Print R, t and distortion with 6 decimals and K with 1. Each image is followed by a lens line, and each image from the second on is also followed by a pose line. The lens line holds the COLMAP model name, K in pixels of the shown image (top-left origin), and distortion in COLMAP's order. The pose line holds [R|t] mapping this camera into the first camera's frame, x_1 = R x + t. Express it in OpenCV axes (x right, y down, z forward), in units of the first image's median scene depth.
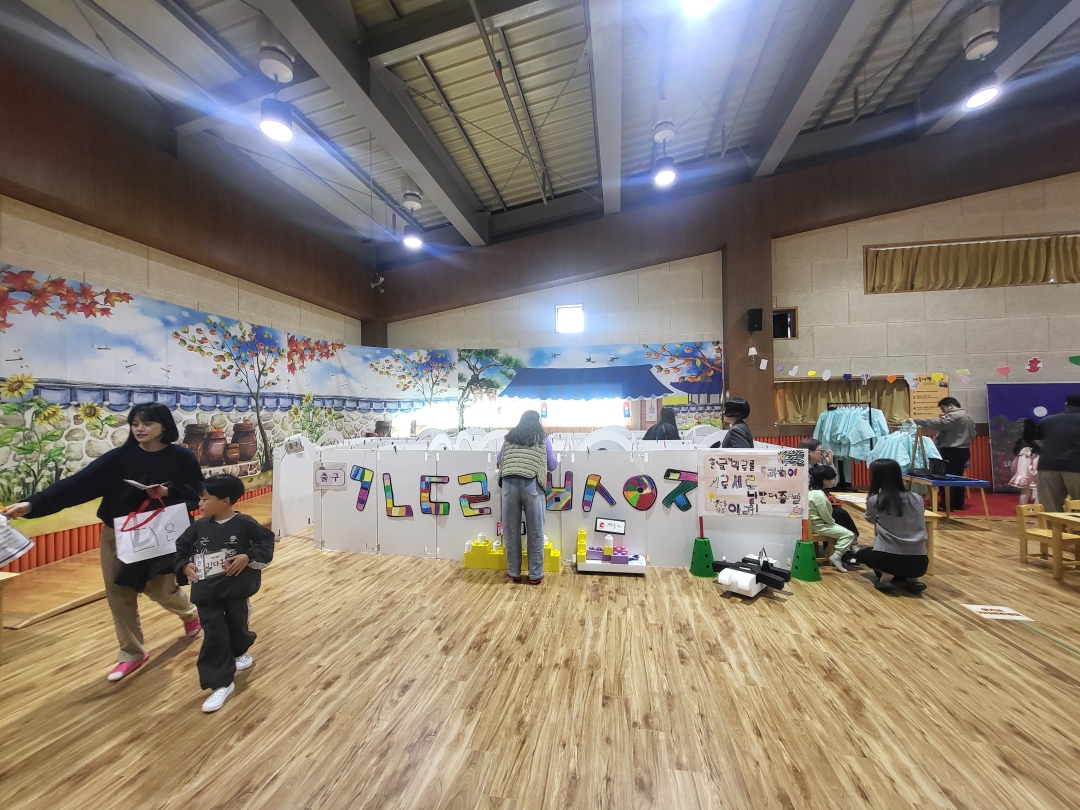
lens RADIAL K [[424.2, 0, 540.7], [0, 424.2, 406.1], [0, 0, 1]] dist [-0.002103, -0.000300]
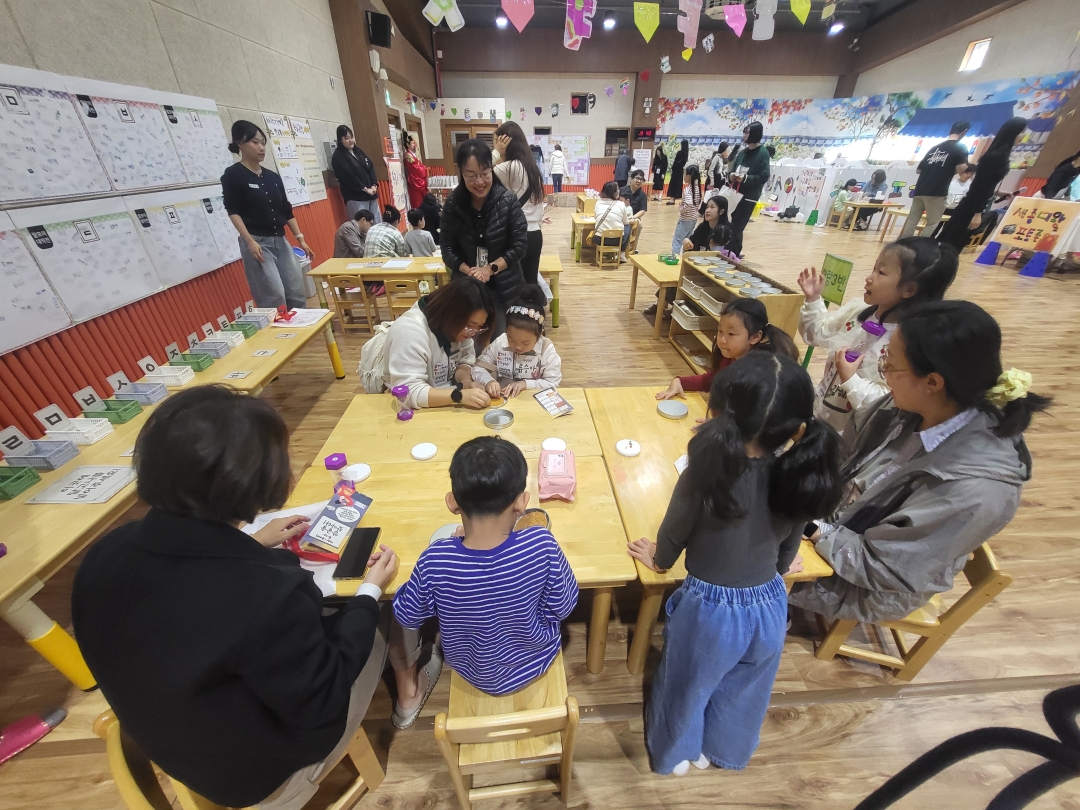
lens RADIAL K [[424.2, 0, 542.2], [0, 424.2, 408.0], [0, 0, 1]] dist [-0.002103, -0.000300]
pose [[0.242469, 0.518198, -0.820170, 1.302443], [0.010447, 0.843954, 0.536313, -0.023351], [0.970103, -0.138607, 0.199220, -0.556521]]
